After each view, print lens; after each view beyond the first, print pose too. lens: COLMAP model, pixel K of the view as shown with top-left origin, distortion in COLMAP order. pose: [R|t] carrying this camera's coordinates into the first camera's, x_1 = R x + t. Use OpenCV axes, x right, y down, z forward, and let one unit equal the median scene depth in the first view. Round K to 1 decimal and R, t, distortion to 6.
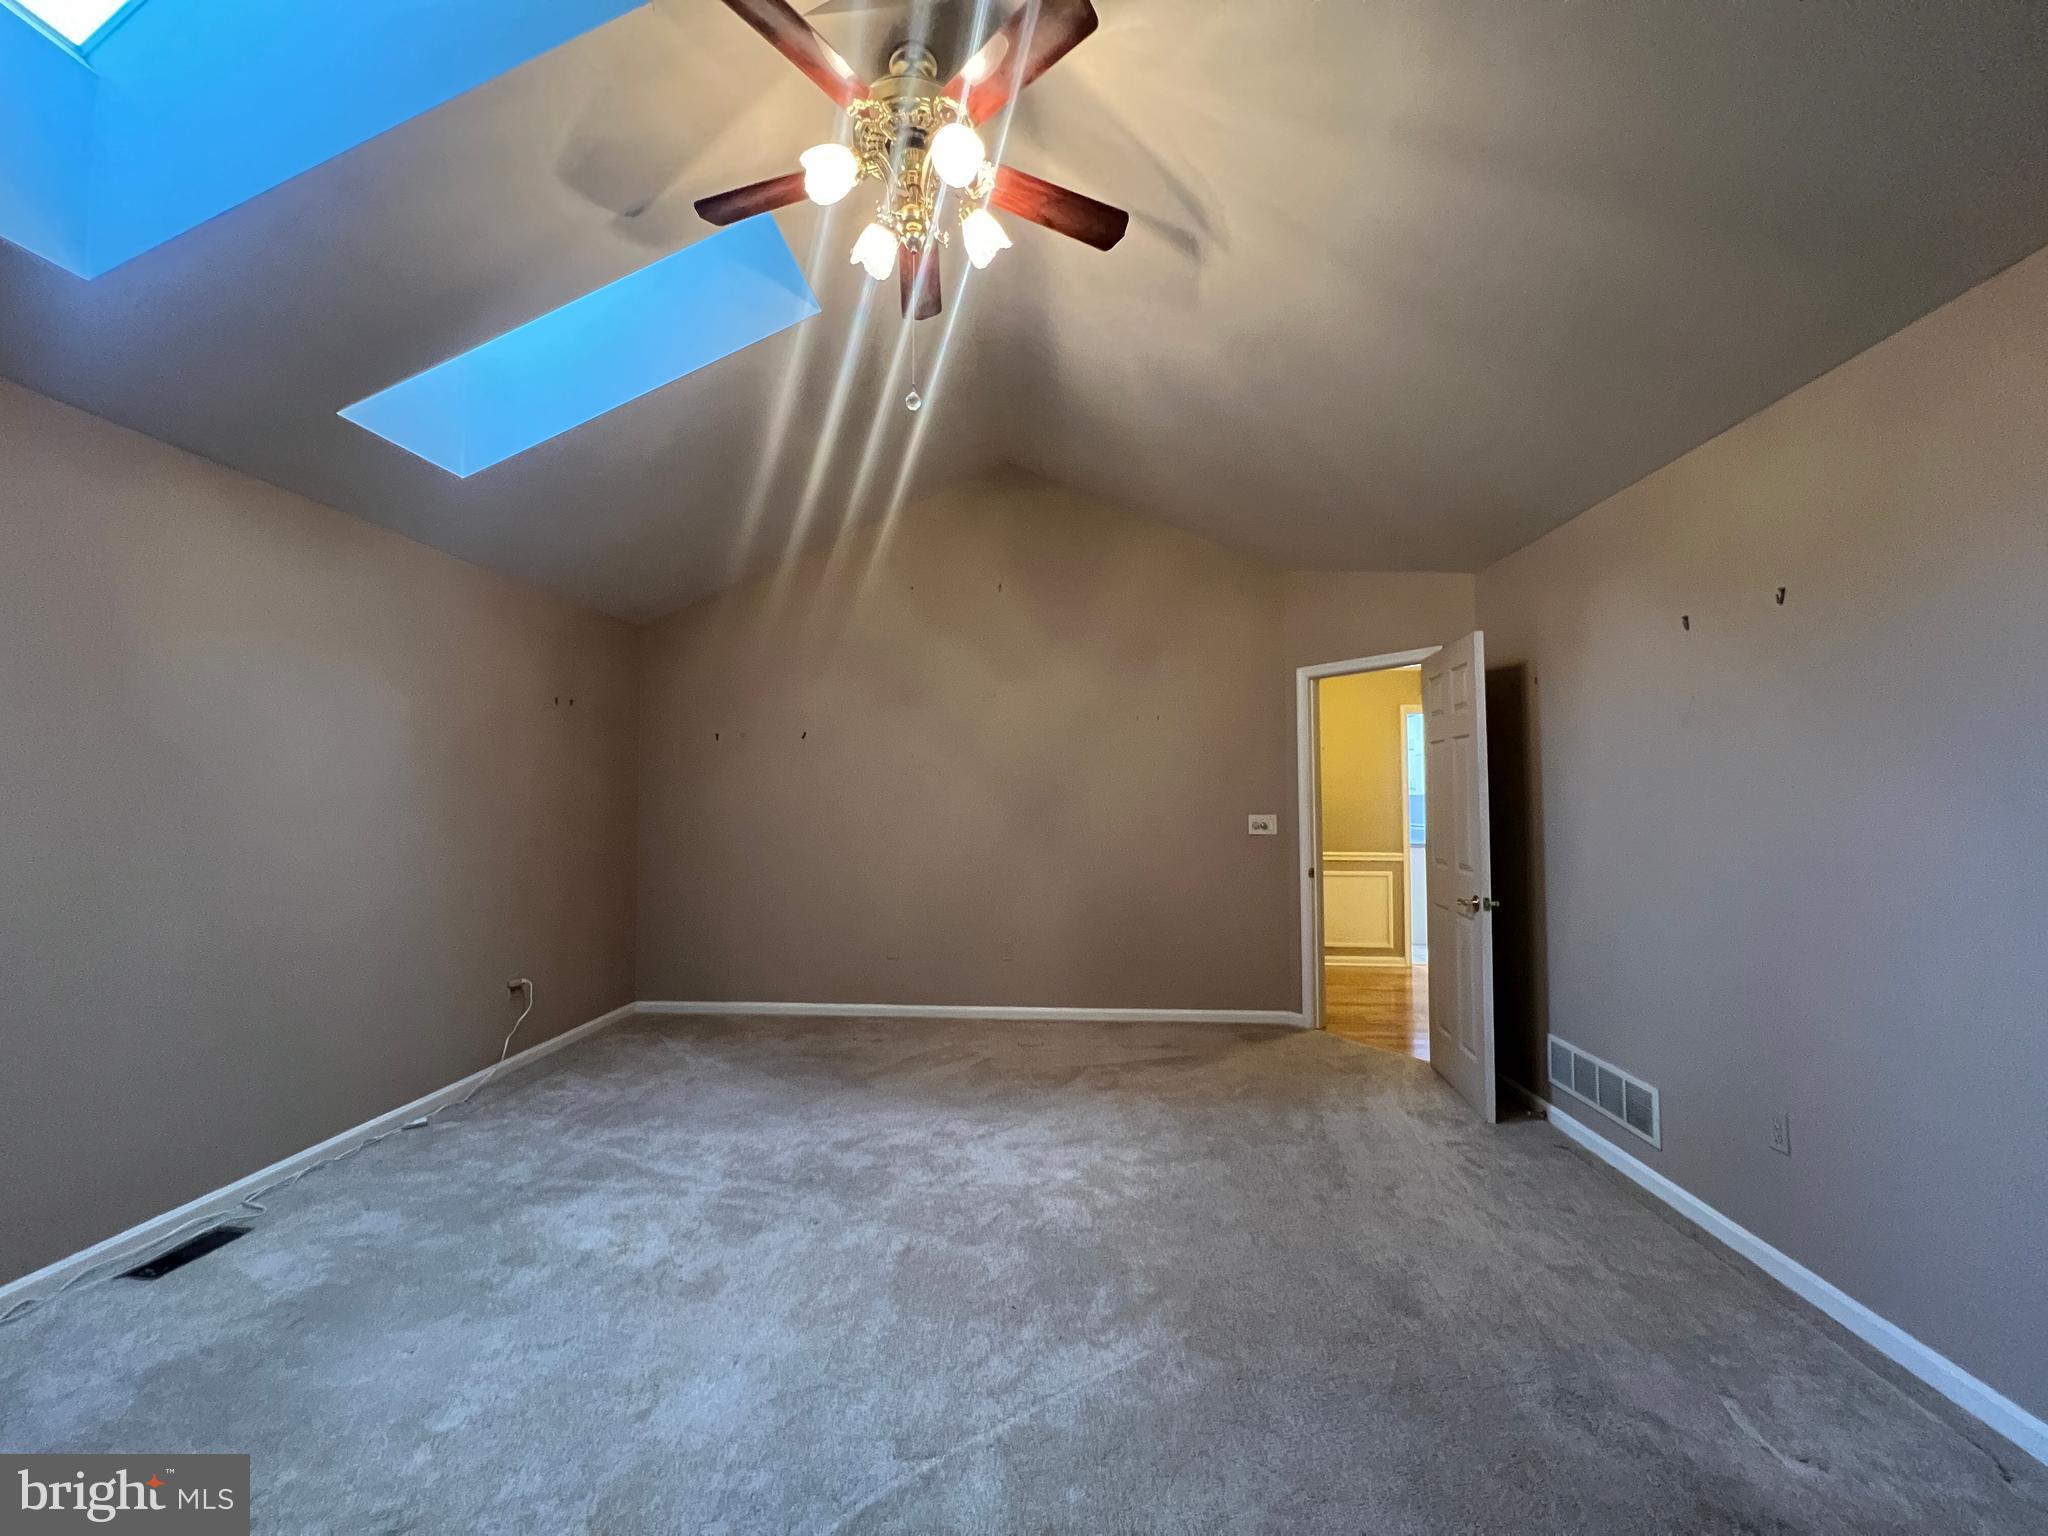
lens RADIAL K [[814.9, 0, 1021.7], [0, 814.9, 766.2], [0, 0, 1]] dist [-0.002673, -0.000131]
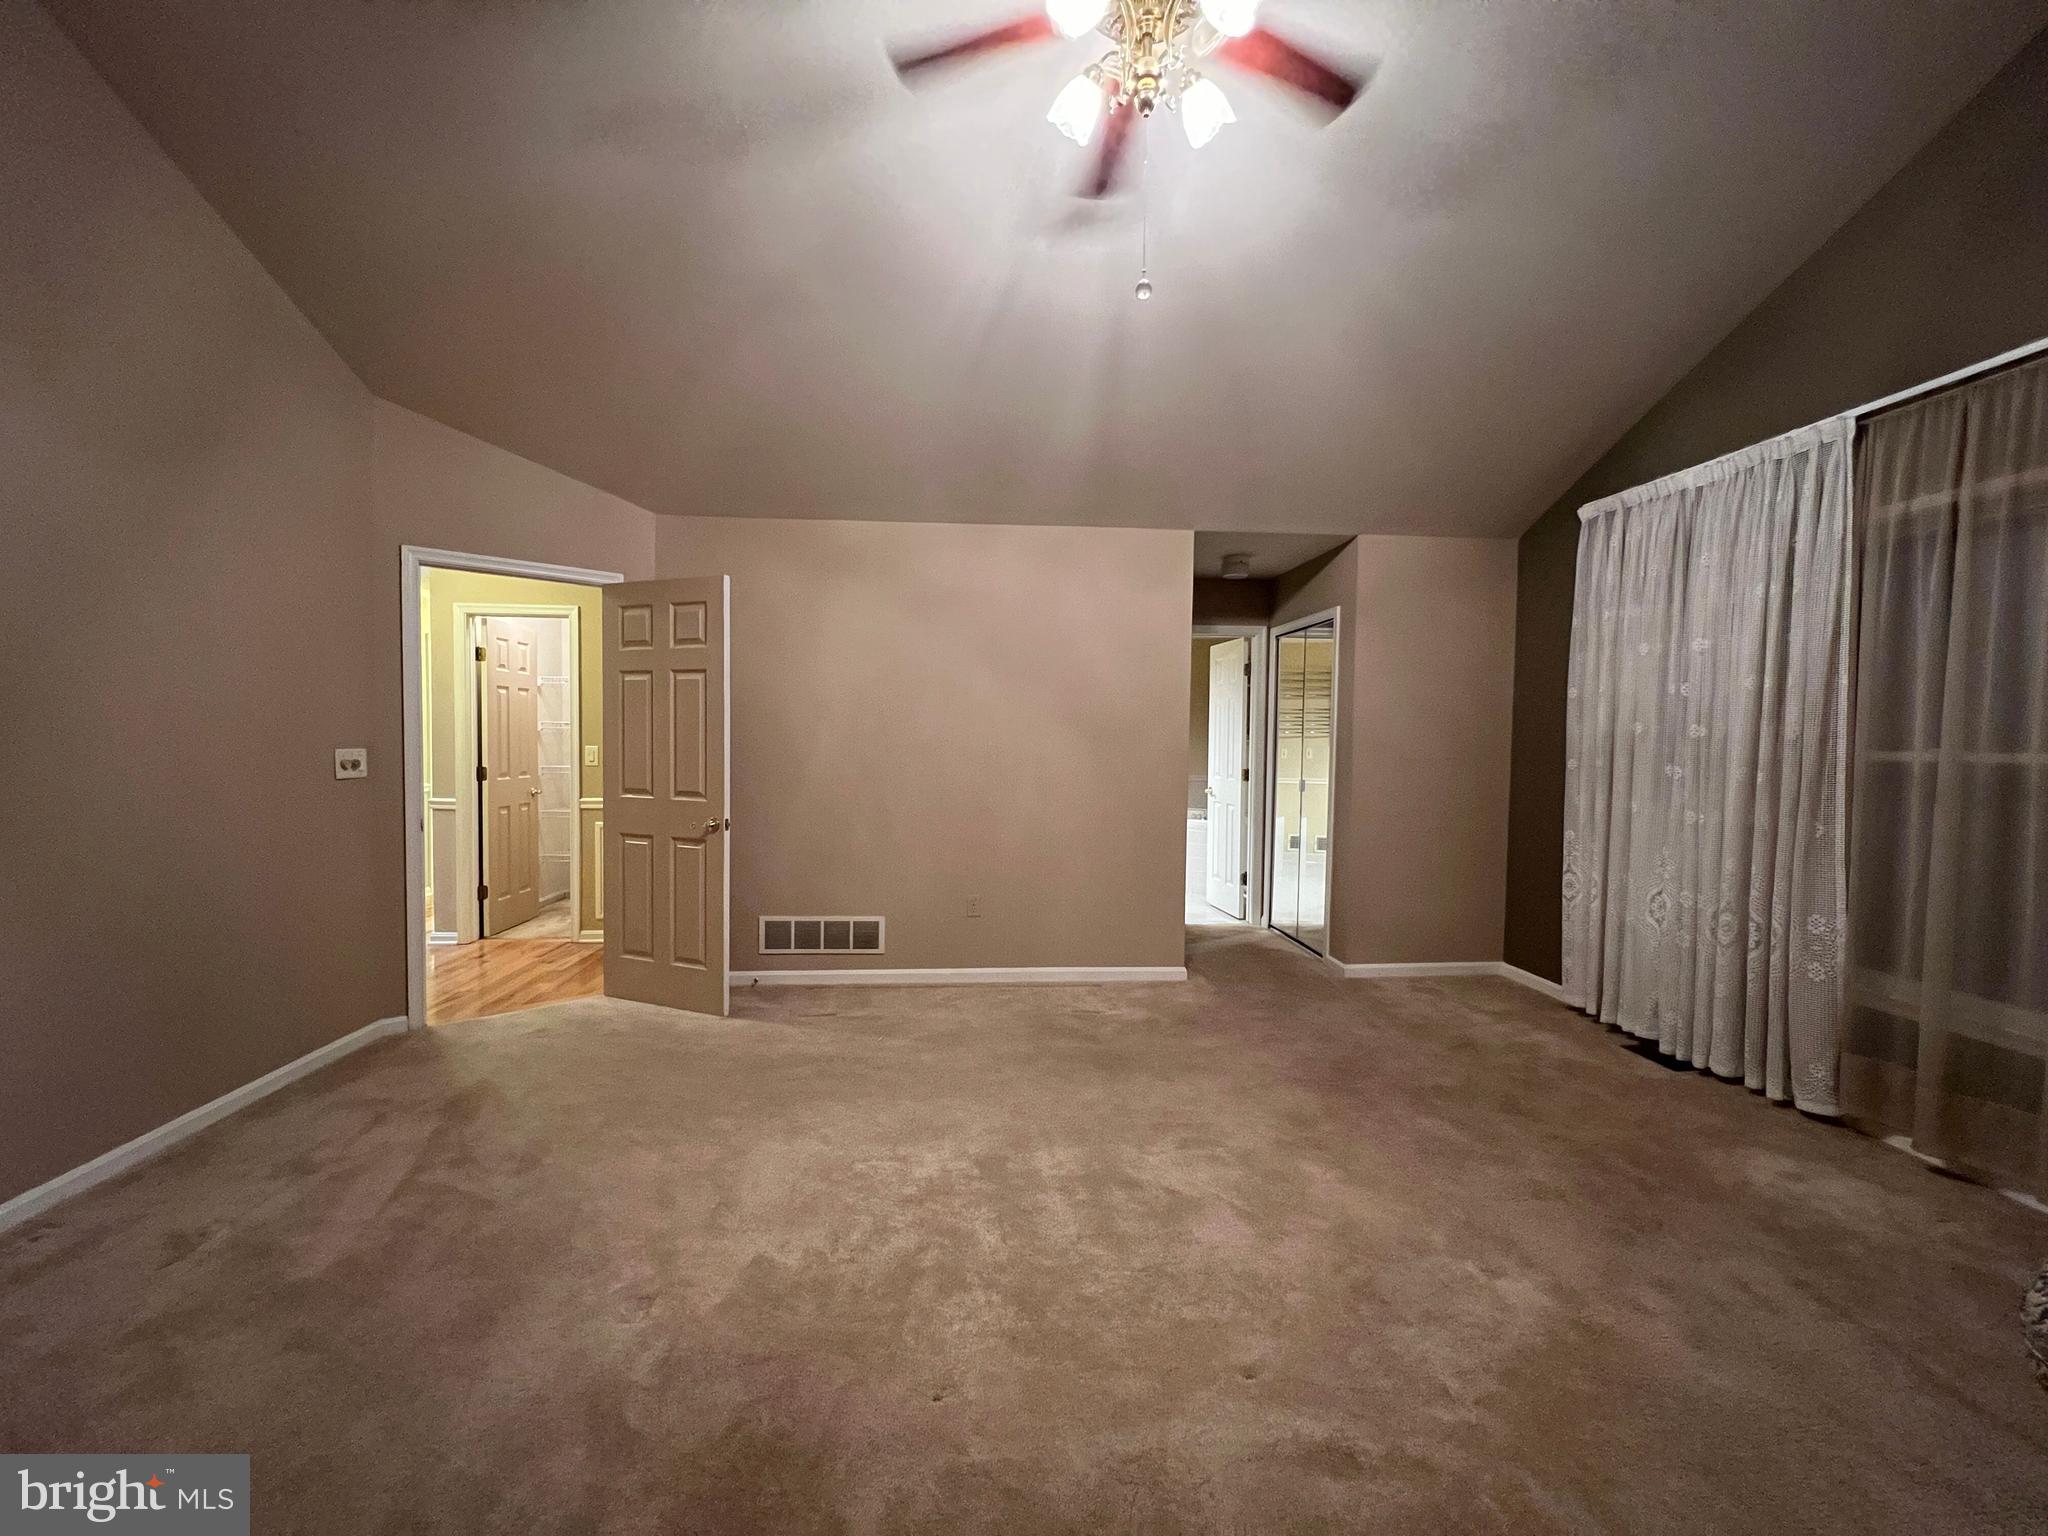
lens RADIAL K [[814.9, 0, 1021.7], [0, 814.9, 766.2], [0, 0, 1]] dist [-0.002673, -0.000131]
pose [[-0.155489, -0.035146, 0.987212, -0.564639], [-0.056229, 0.998061, 0.026676, 0.030742], [-0.986236, -0.051362, -0.157163, 0.682421]]
